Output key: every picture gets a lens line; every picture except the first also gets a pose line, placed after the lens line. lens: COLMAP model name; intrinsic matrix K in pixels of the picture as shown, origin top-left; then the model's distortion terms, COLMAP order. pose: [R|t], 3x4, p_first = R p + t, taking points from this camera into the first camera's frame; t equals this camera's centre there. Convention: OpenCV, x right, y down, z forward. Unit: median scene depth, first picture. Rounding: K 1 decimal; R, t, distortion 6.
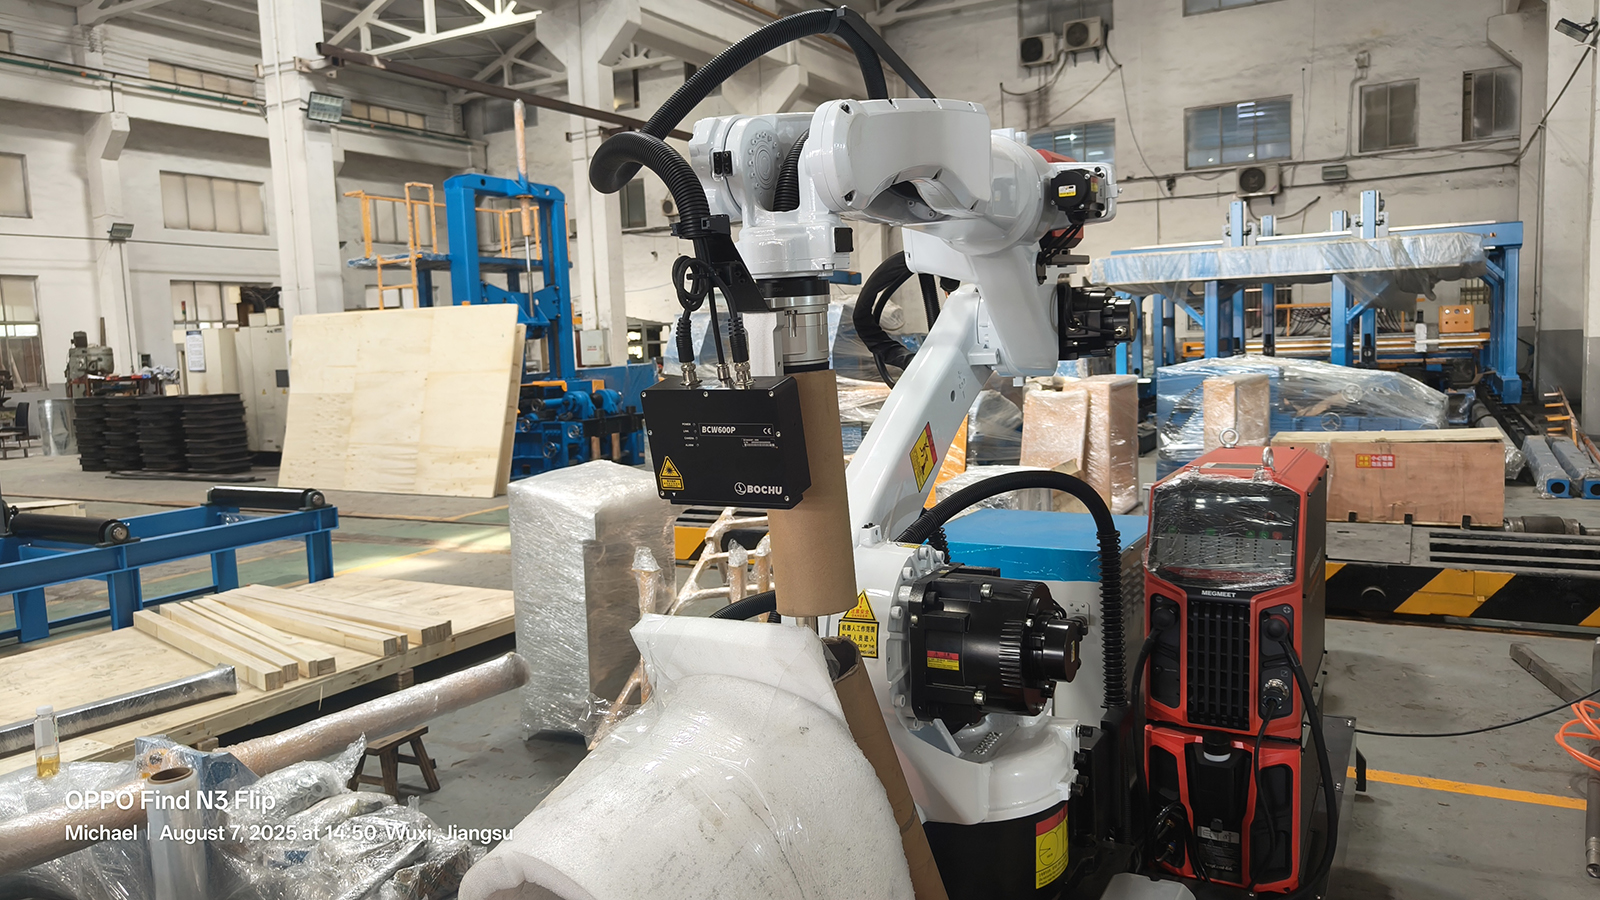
lens RADIAL K [[1131.5, 0, 797.3], [0, 1131.5, 437.0], [0, 0, 1]] dist [0.019557, 0.000486]
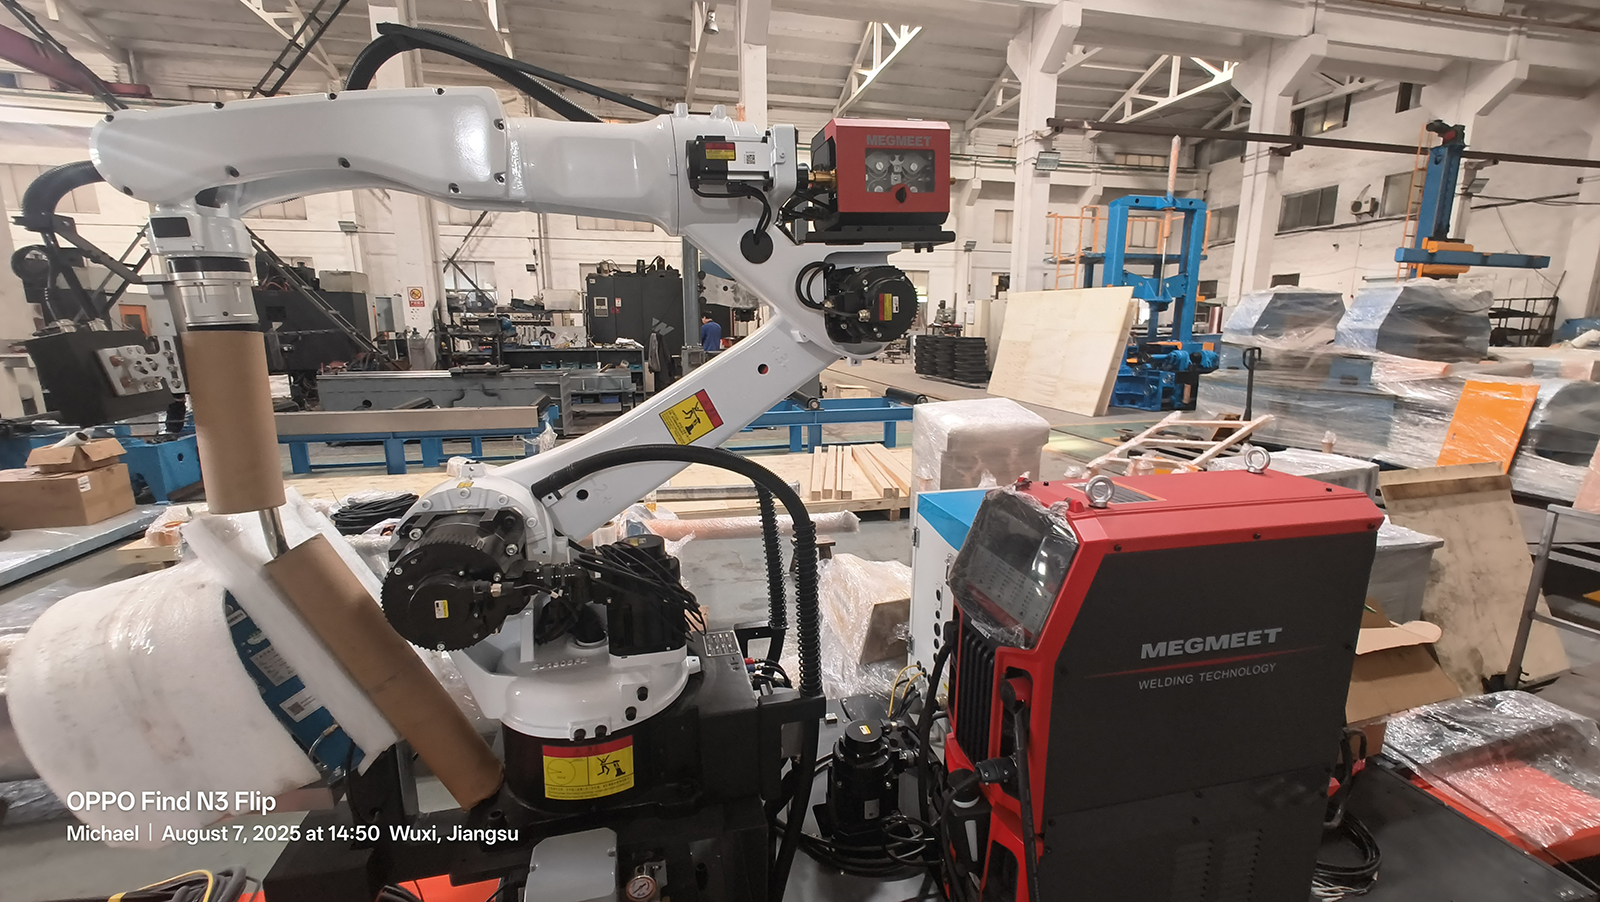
lens RADIAL K [[667.4, 0, 804.7], [0, 667.4, 451.5], [0, 0, 1]] dist [0.008692, -0.000449]
pose [[0.681725, 0.182287, -0.708535, 0.084519], [-0.091689, 0.982114, 0.164452, -0.009590], [0.725840, -0.047146, 0.686246, 0.075409]]
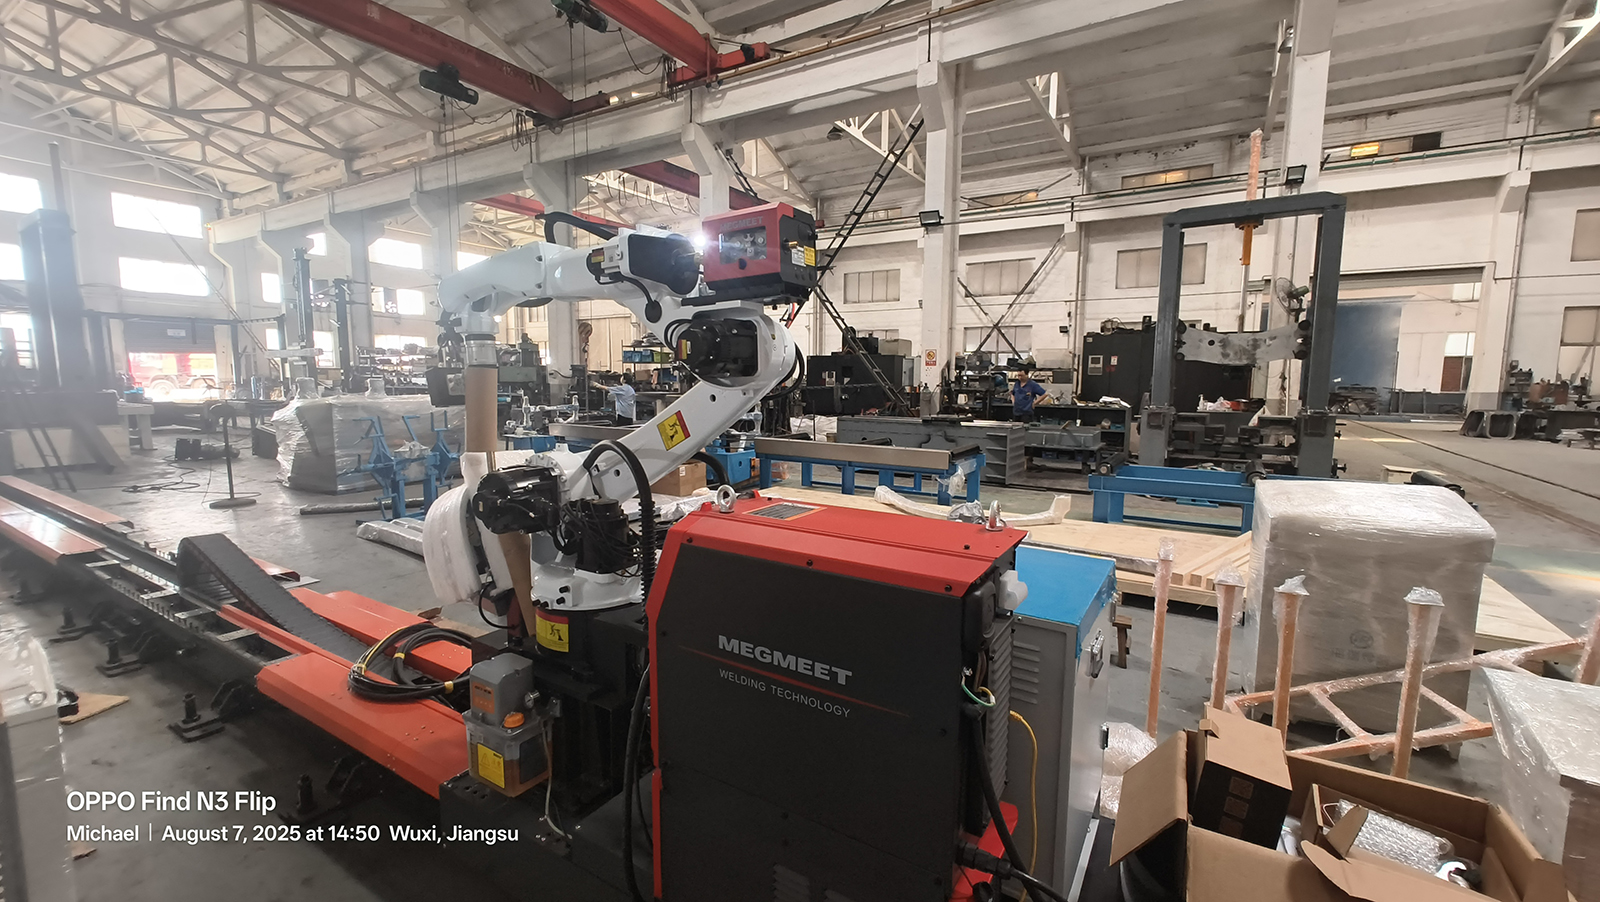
lens RADIAL K [[660.5, 0, 799.0], [0, 660.5, 453.4], [0, 0, 1]] dist [0.012789, 0.000156]
pose [[-0.053373, 0.155951, -0.986322, 0.132764], [-0.095046, 0.982452, 0.160482, -0.015907], [0.994041, 0.102311, -0.037614, 0.151772]]
